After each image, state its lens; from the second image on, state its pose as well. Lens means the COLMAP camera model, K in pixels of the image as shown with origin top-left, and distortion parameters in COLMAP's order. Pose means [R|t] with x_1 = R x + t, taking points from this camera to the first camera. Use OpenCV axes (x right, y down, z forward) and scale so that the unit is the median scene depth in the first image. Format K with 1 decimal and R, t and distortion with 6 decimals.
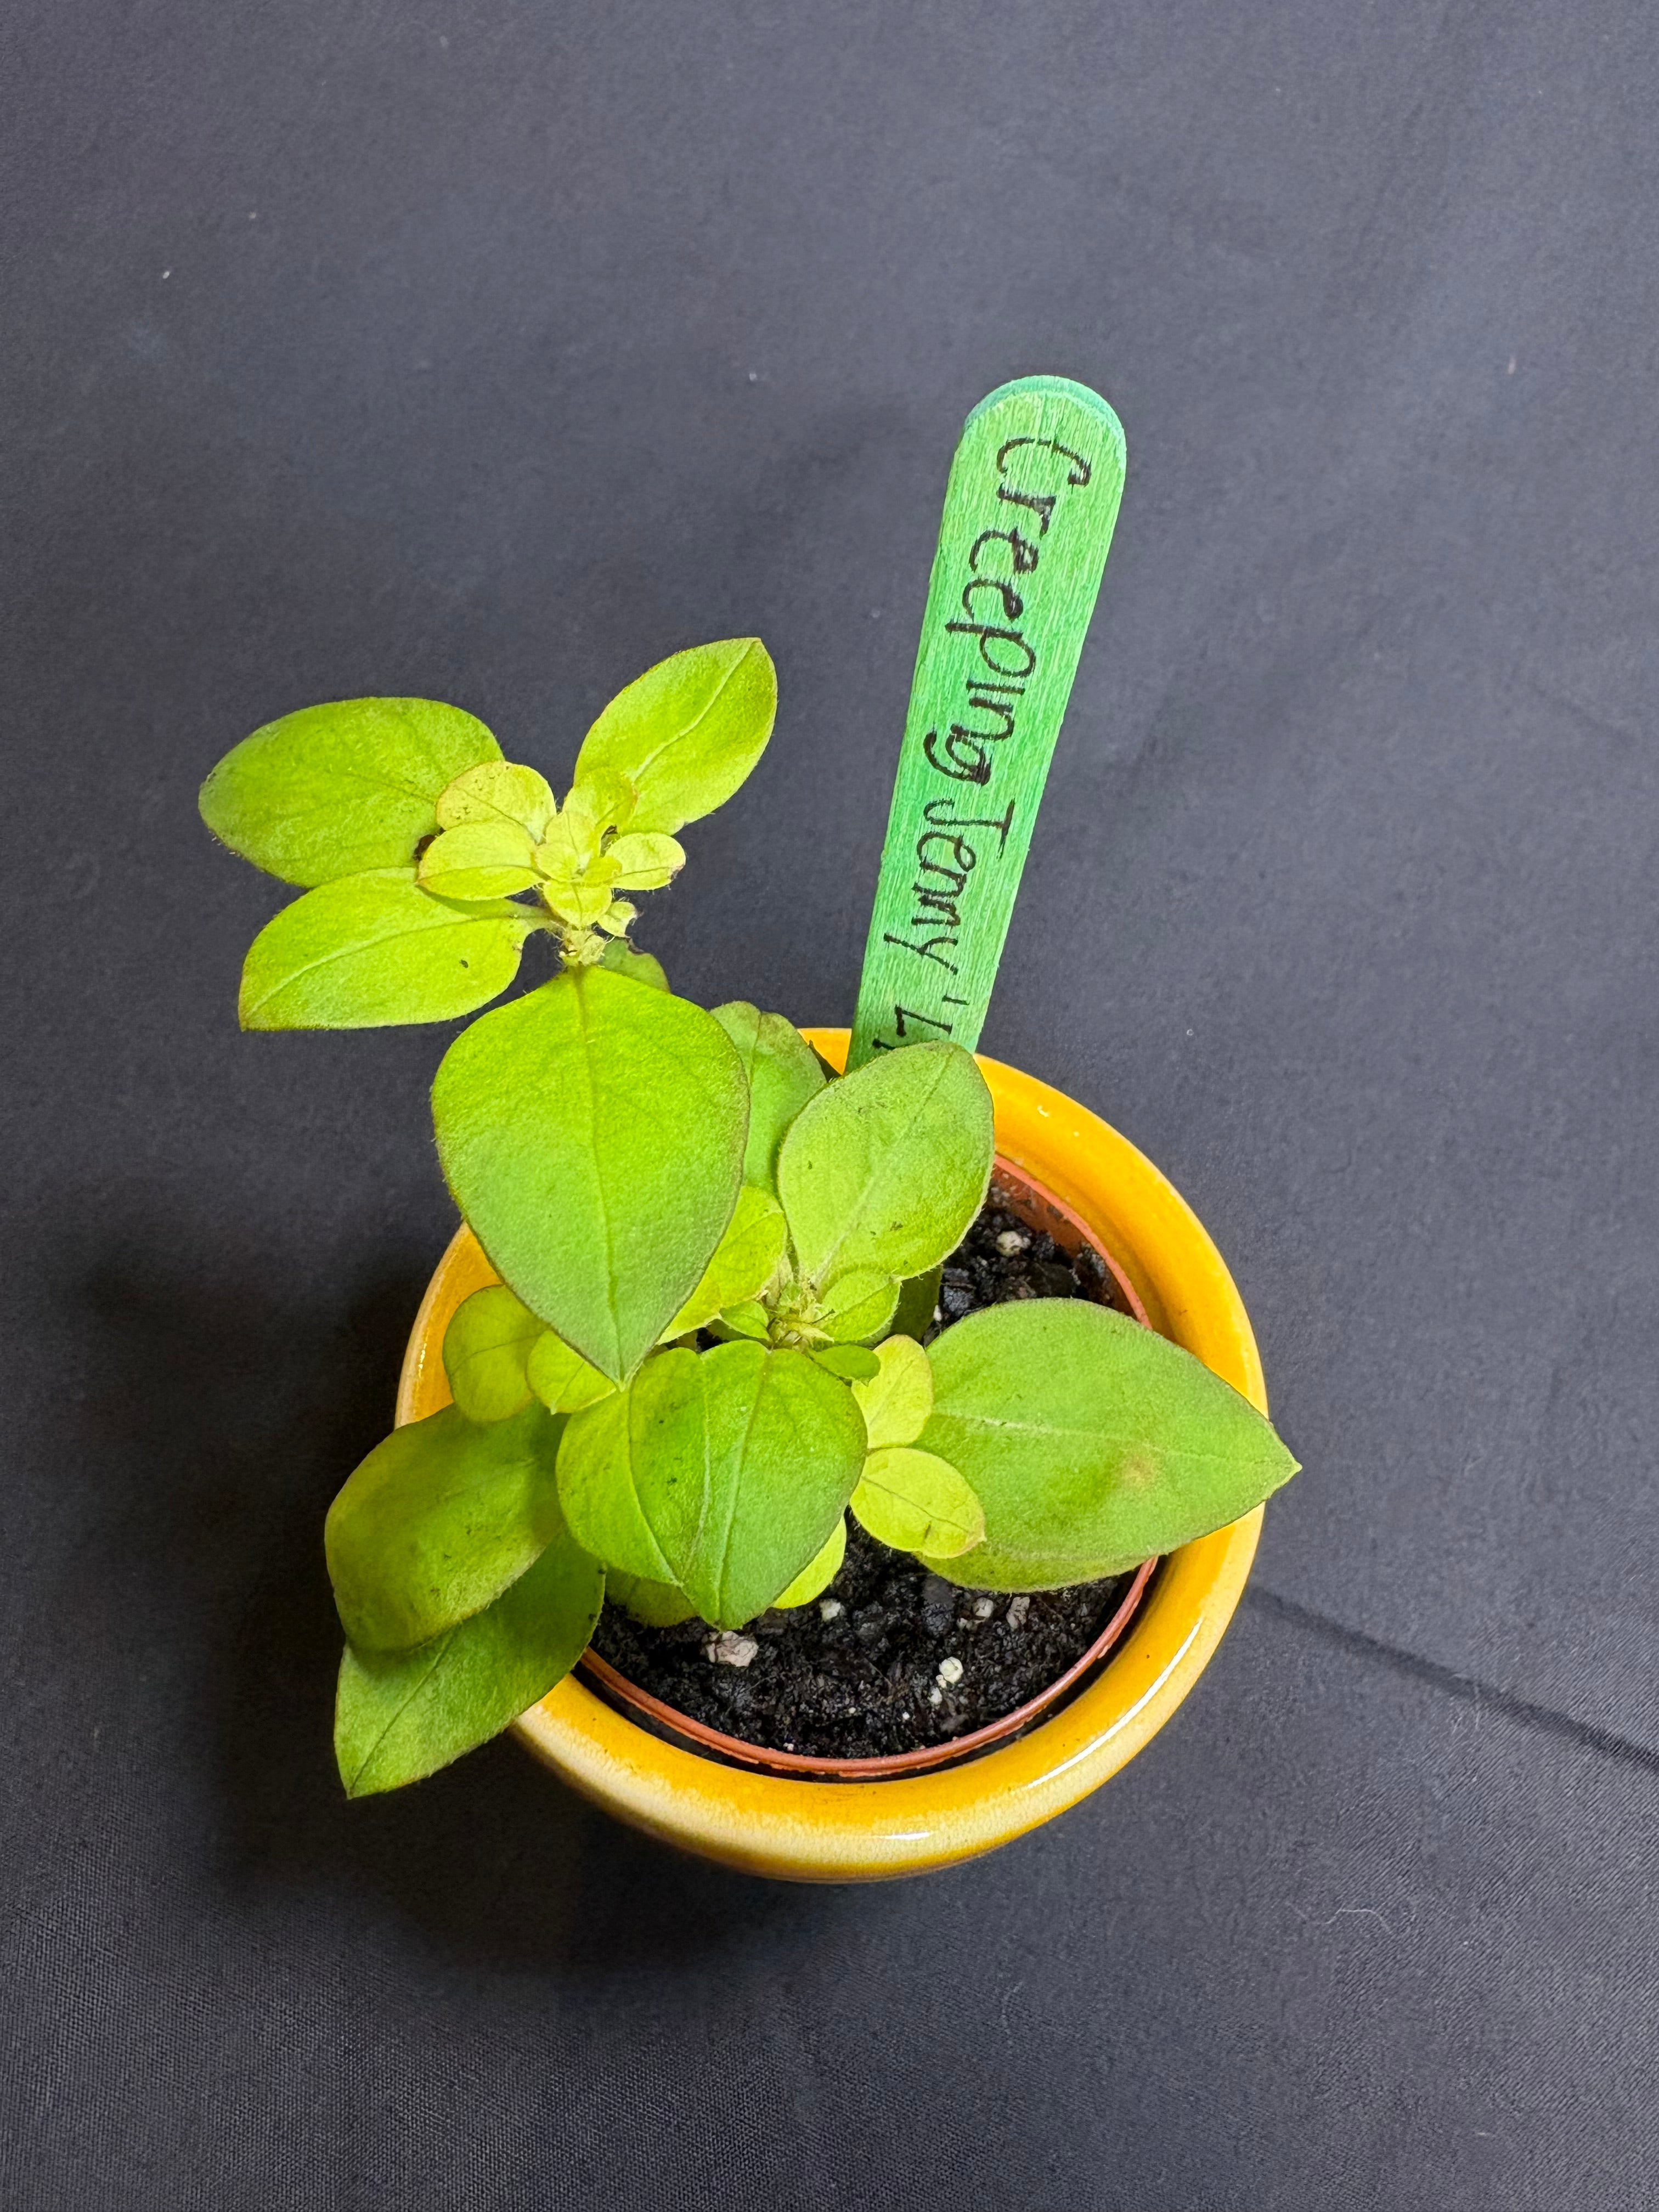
lens RADIAL K [[1723.1, 0, 837.0], [0, 1723.1, 988.6], [0, 0, 1]] dist [0.004086, 0.002037]
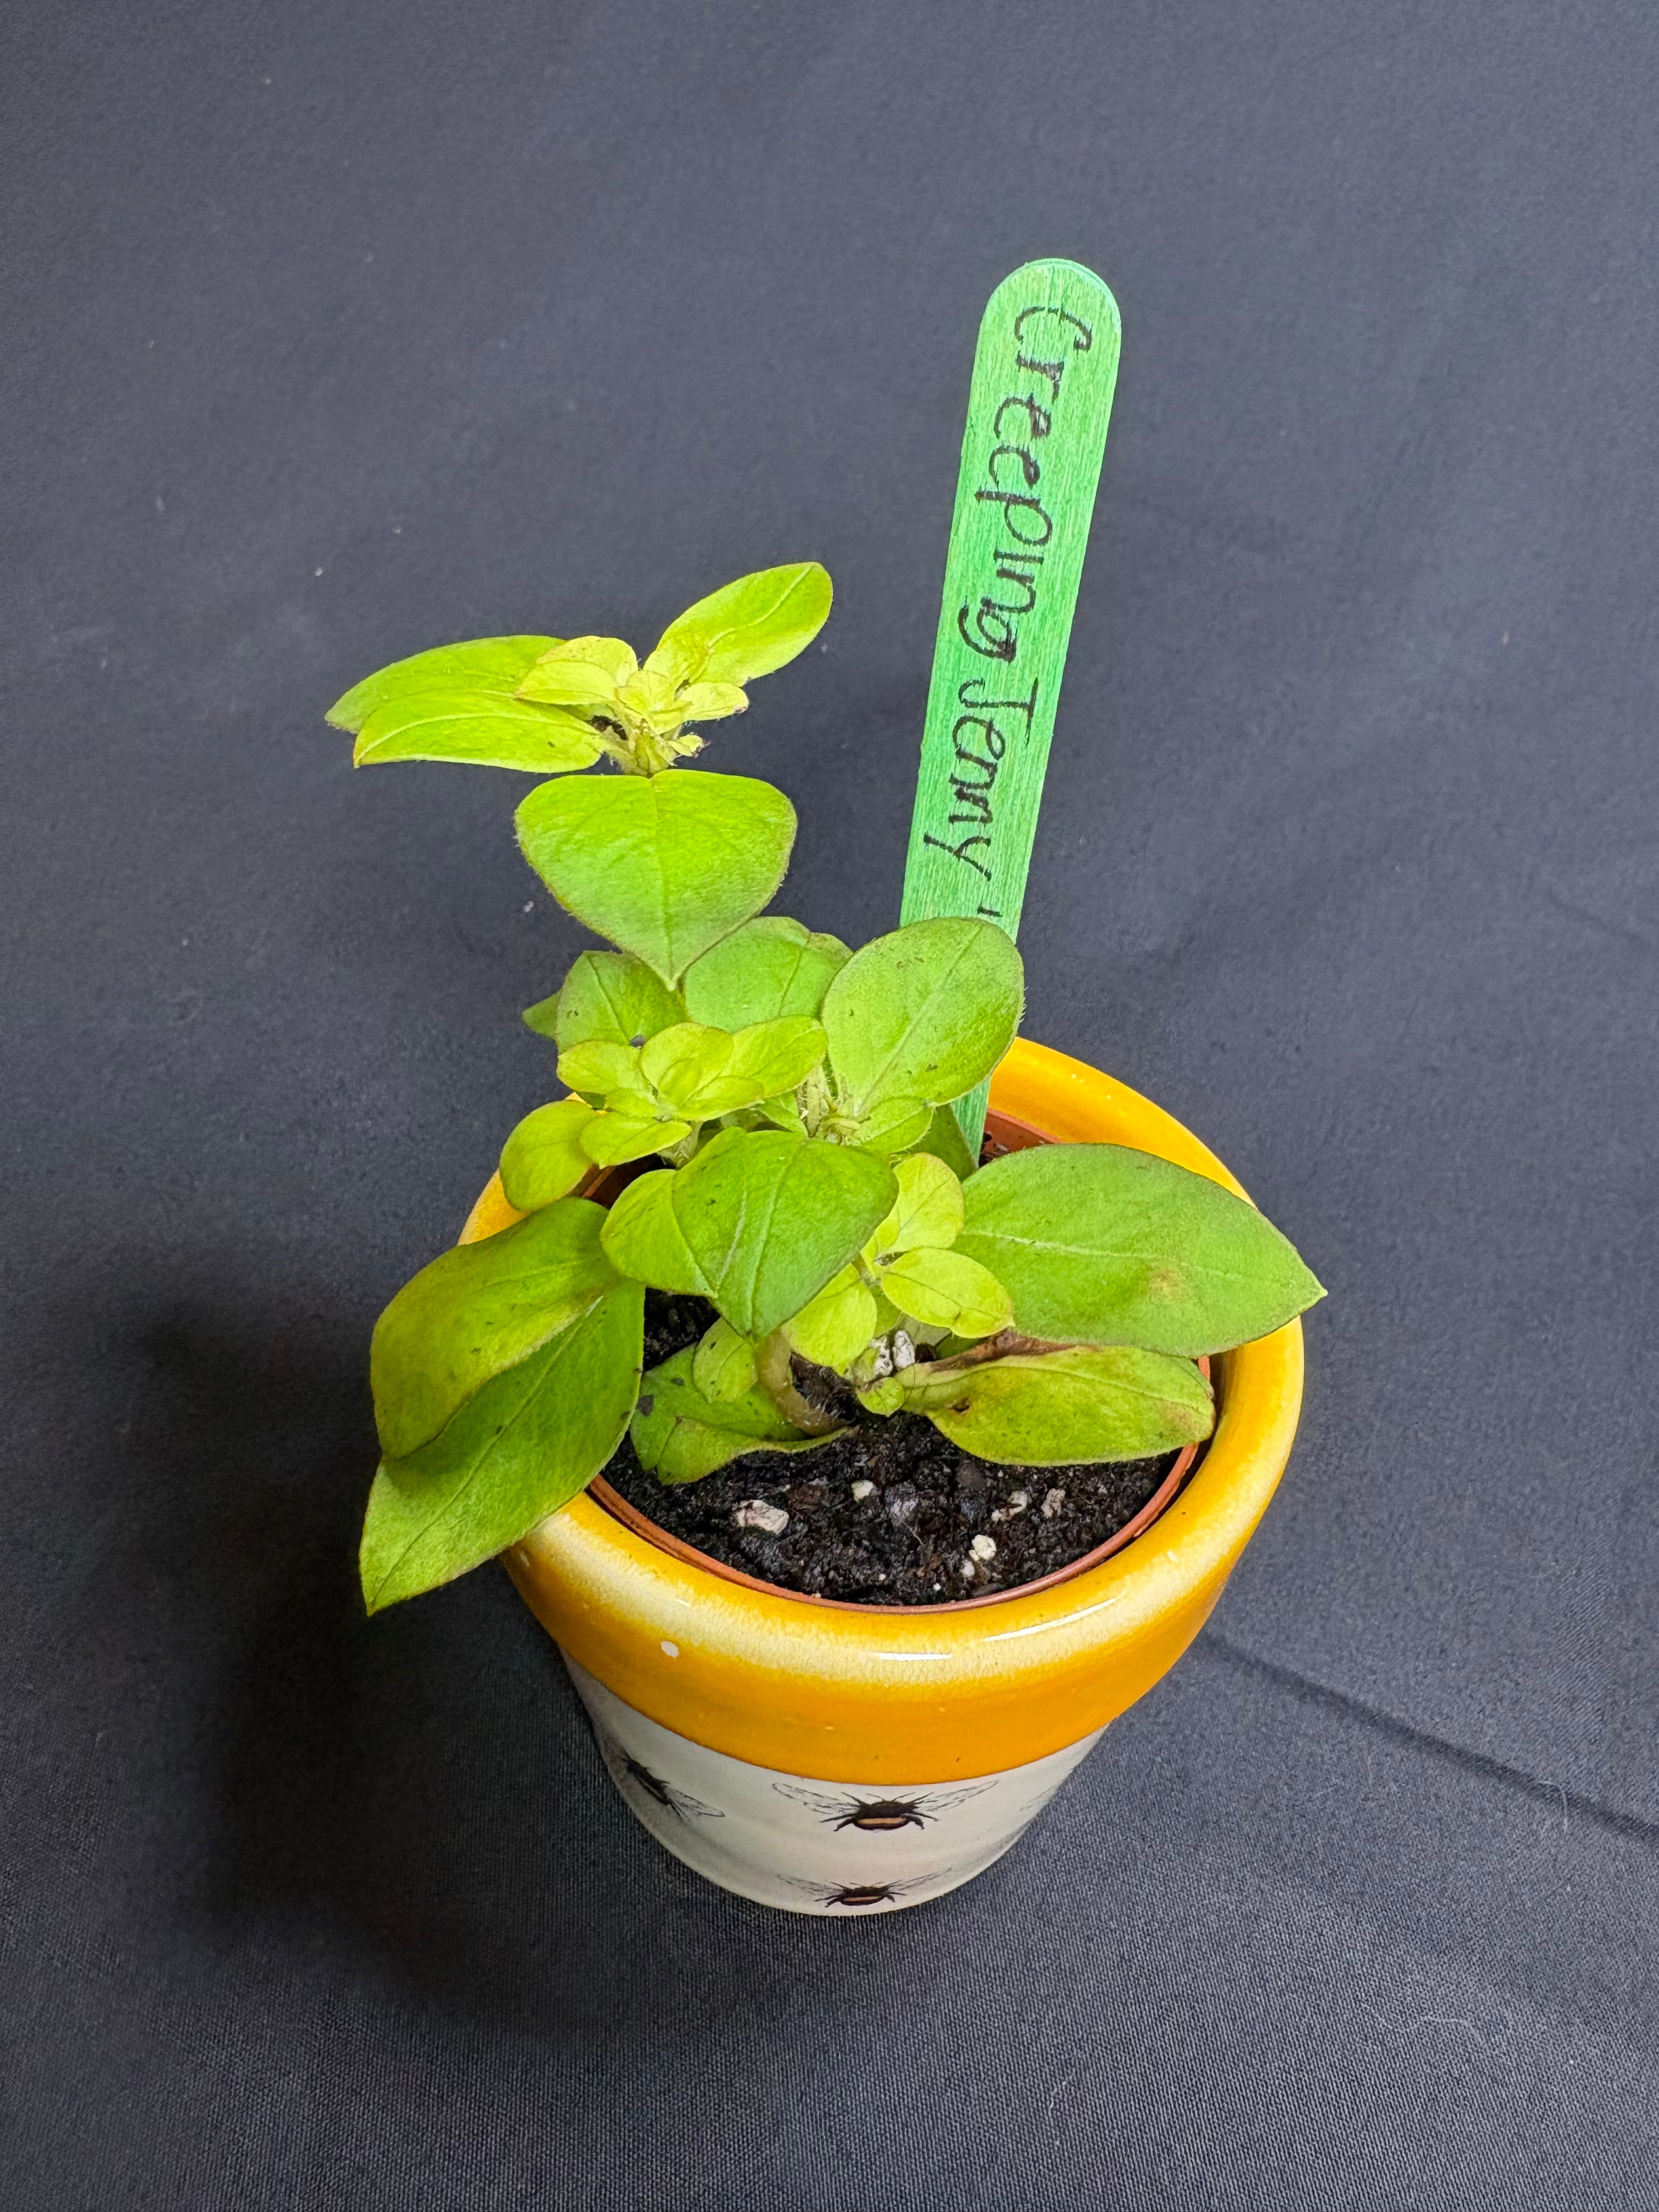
lens RADIAL K [[1723.1, 0, 837.0], [0, 1723.1, 988.6], [0, 0, 1]] dist [0.004086, 0.002037]
pose [[0.999076, 0.014639, -0.040405, 0.018940], [-0.025484, 0.958855, -0.282751, 0.403756], [0.034603, 0.283520, 0.958342, -0.036576]]
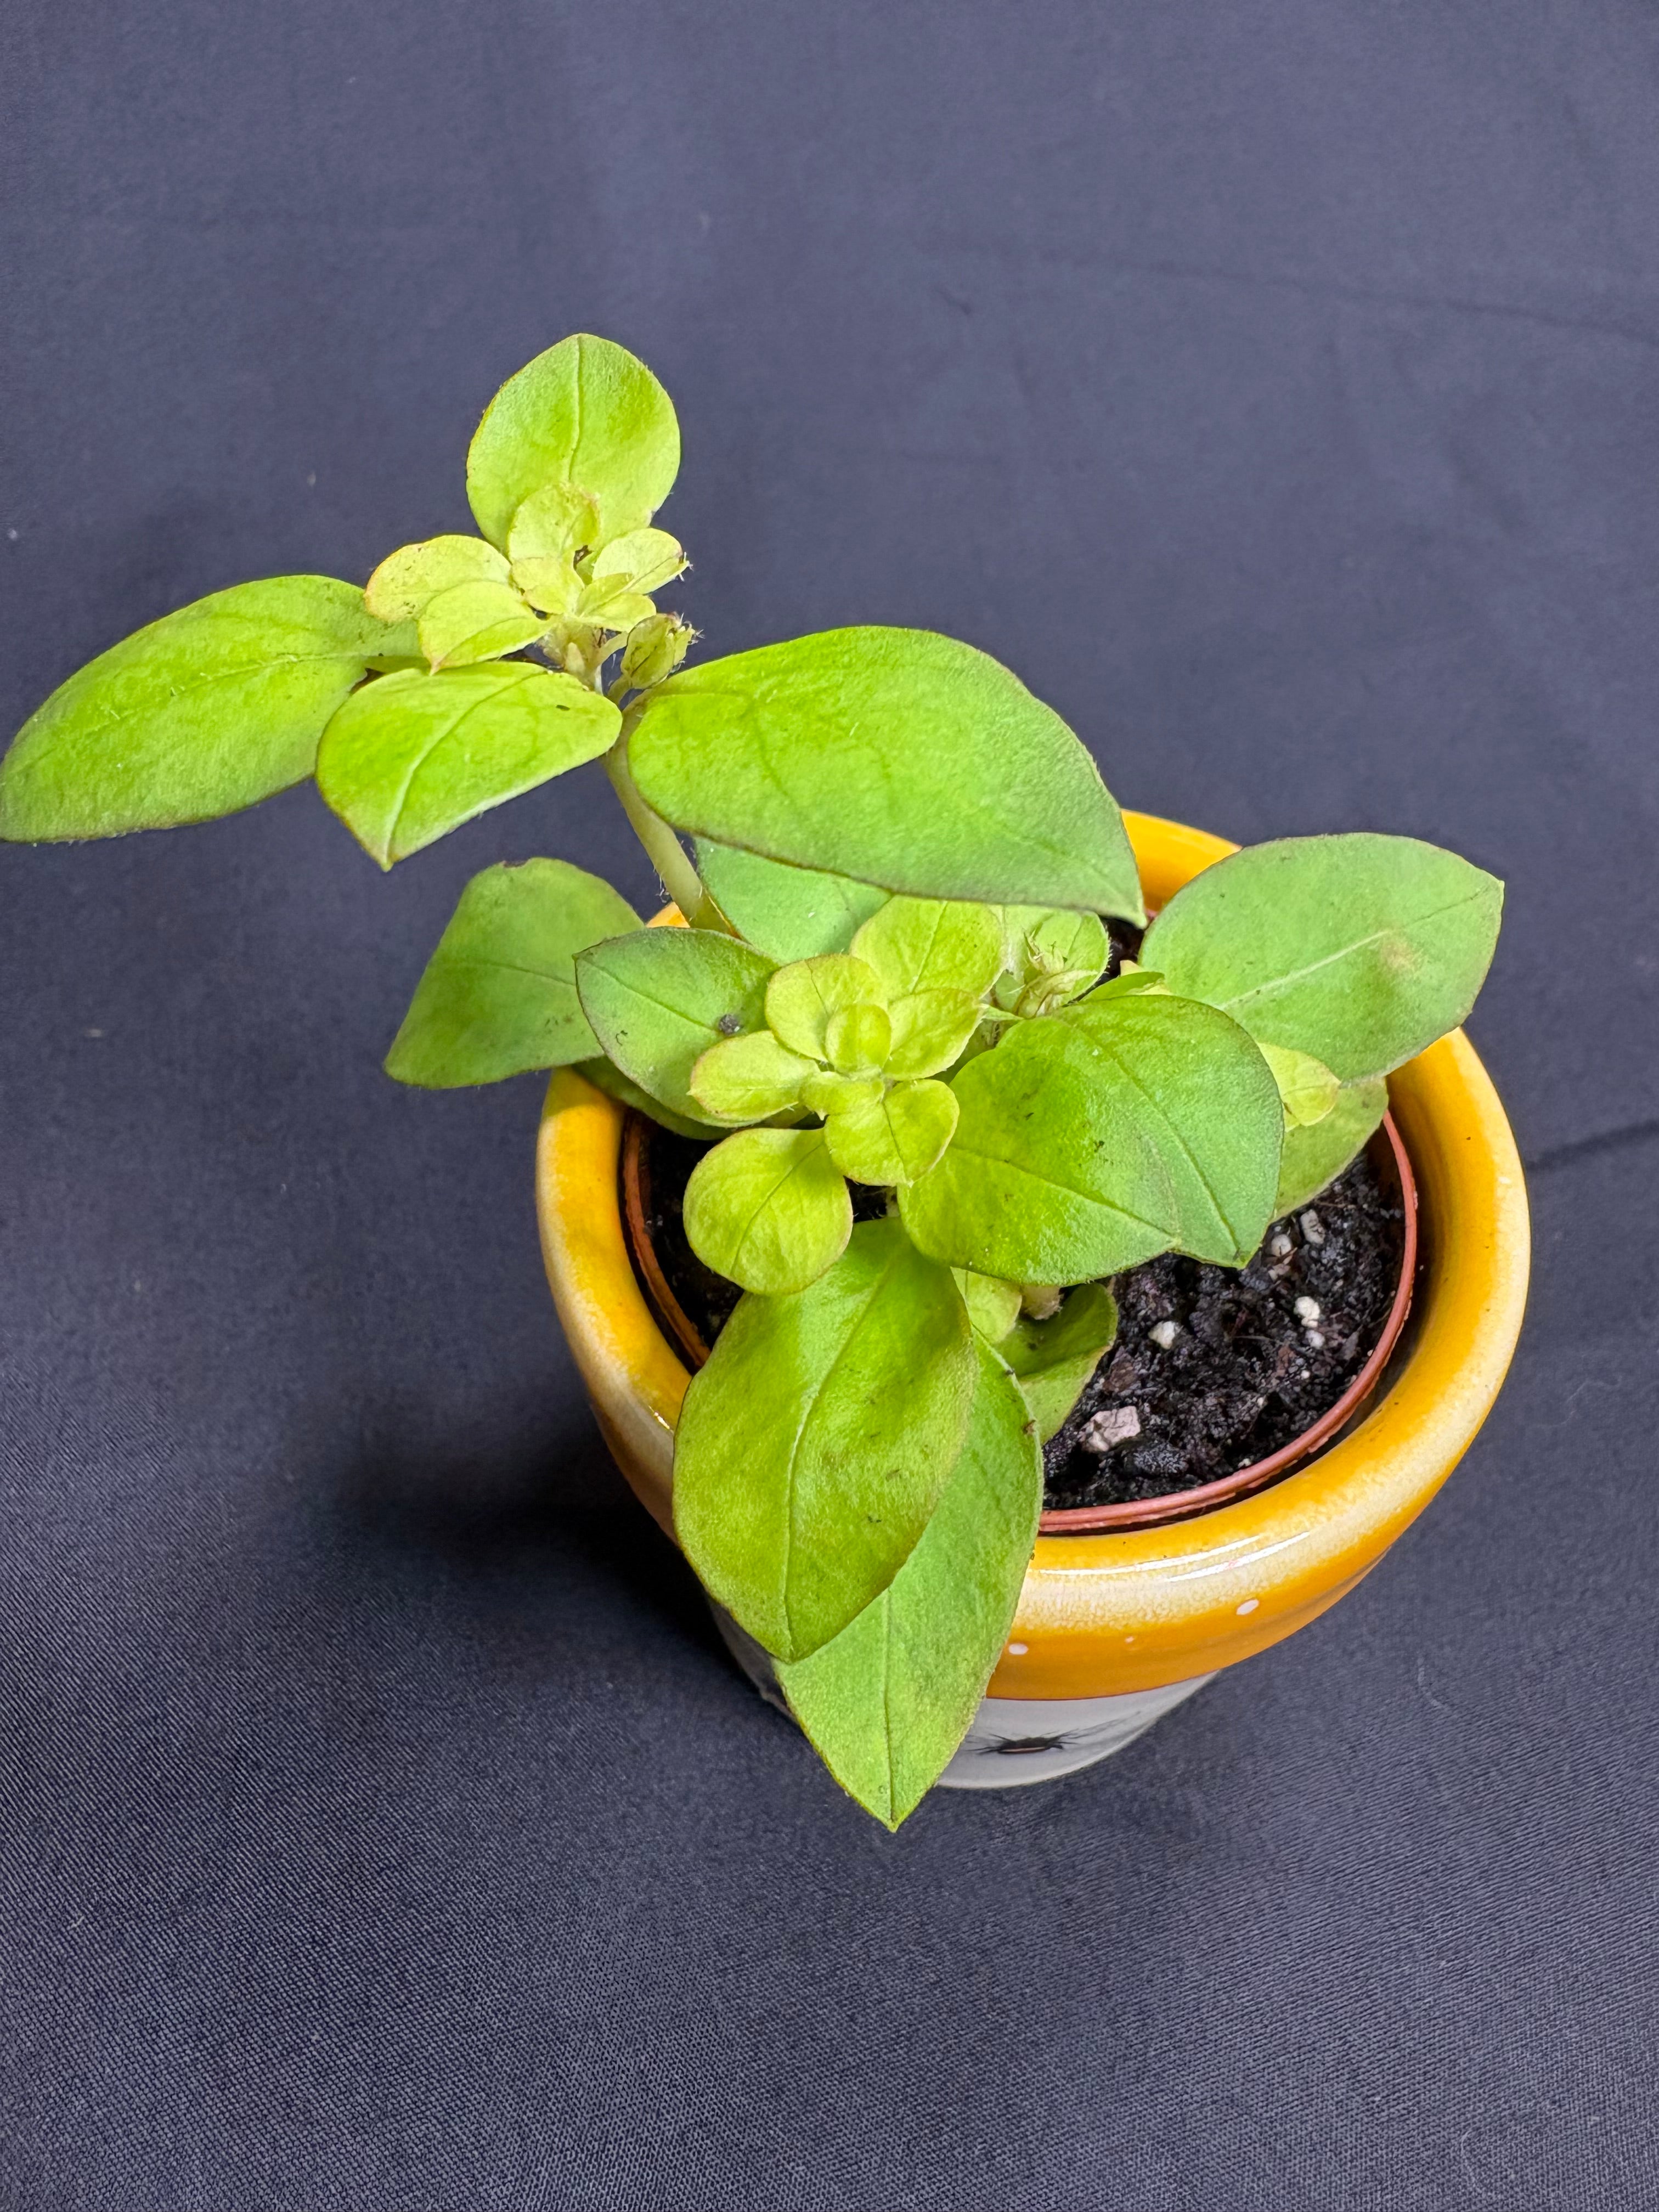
lens RADIAL K [[1723.1, 0, 837.0], [0, 1723.1, 988.6], [0, 0, 1]] dist [0.004086, 0.002037]
pose [[0.804641, -0.479840, 0.349724, -0.396278], [0.512115, 0.858917, 0.000210, 0.138949], [-0.300485, 0.178930, 0.936853, 0.225193]]
